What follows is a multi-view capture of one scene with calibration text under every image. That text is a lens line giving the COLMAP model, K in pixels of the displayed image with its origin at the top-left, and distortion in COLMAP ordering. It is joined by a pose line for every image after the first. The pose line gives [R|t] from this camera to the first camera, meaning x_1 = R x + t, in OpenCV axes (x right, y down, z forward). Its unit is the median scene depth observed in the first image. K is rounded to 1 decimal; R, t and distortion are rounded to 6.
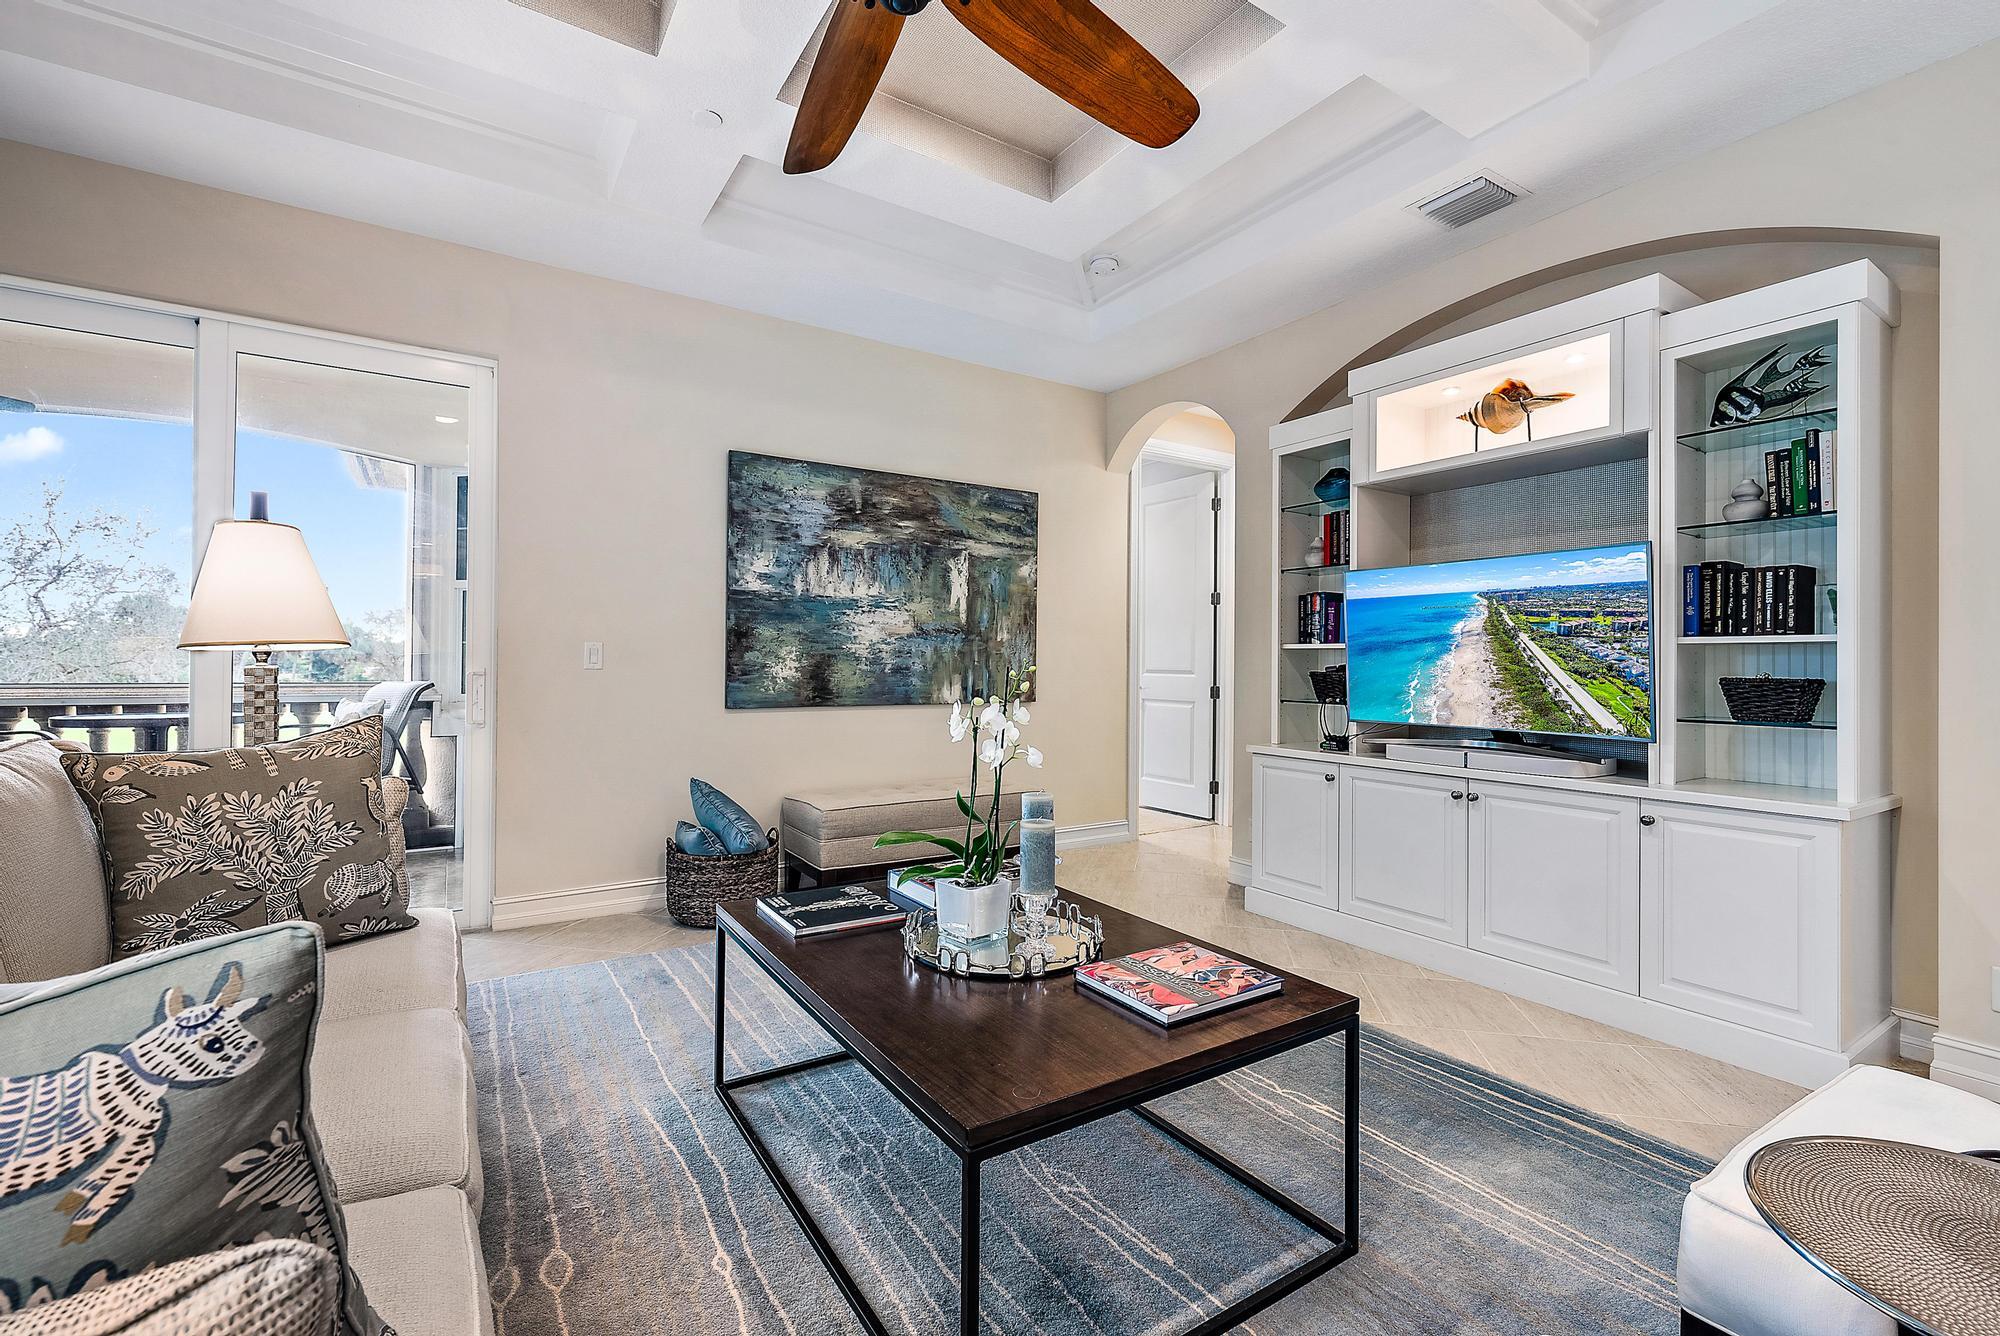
lens RADIAL K [[866.3, 0, 1000.0], [0, 866.3, 668.0], [0, 0, 1]] dist [0.001298, 0.000035]
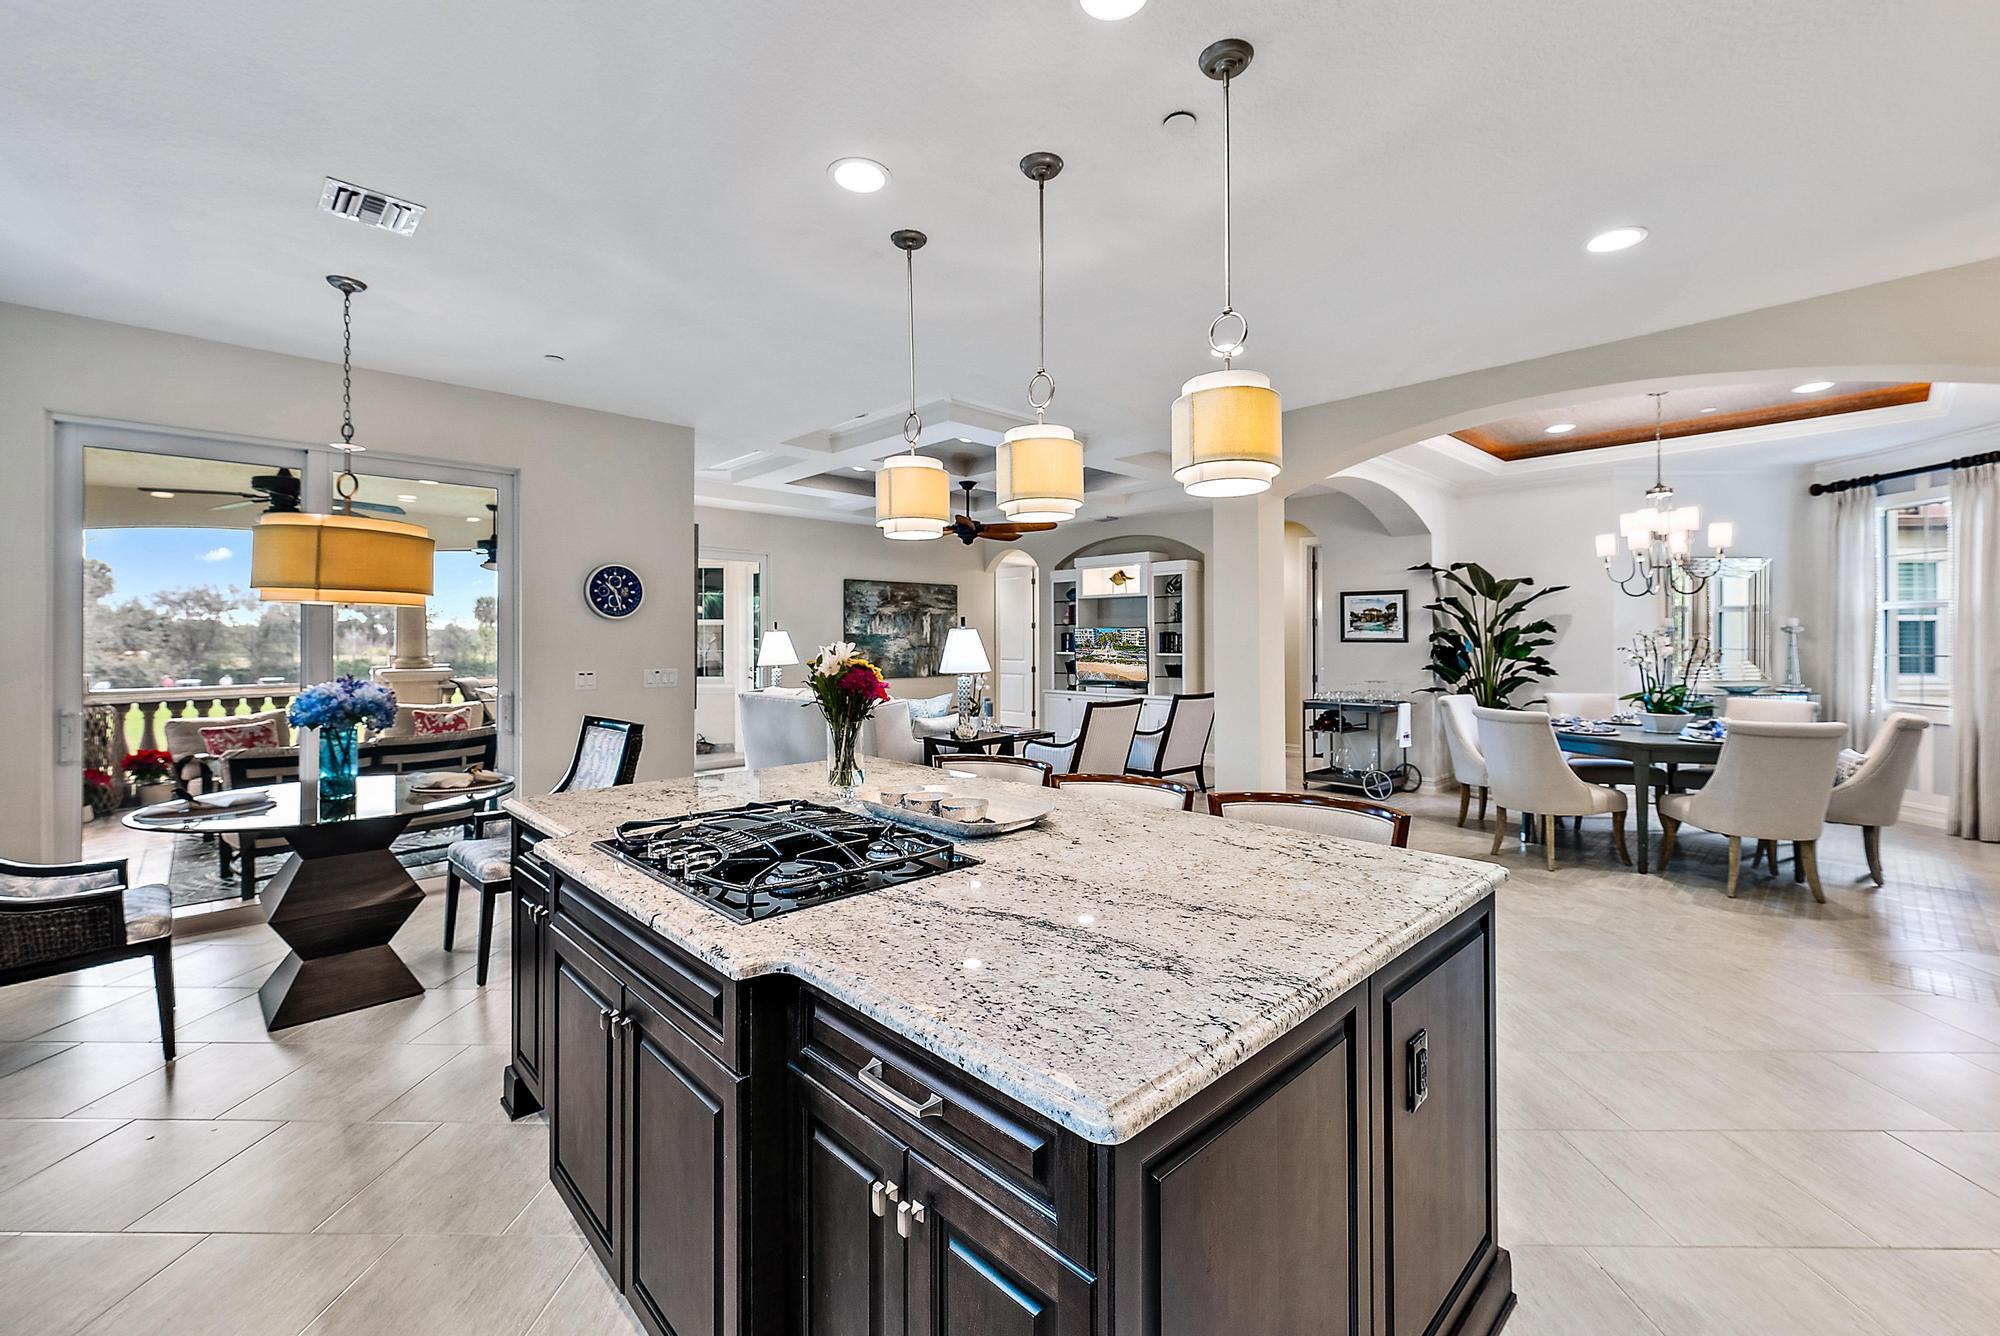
lens RADIAL K [[829.1, 0, 1010.6], [0, 829.1, 635.7], [0, 0, 1]] dist [0.000894, -0.000023]
pose [[0.980253, -0.009226, 0.197531, -0.312951], [0.010408, 0.999934, -0.004945, -0.066088], [-0.197472, 0.006903, 0.980284, -1.474314]]
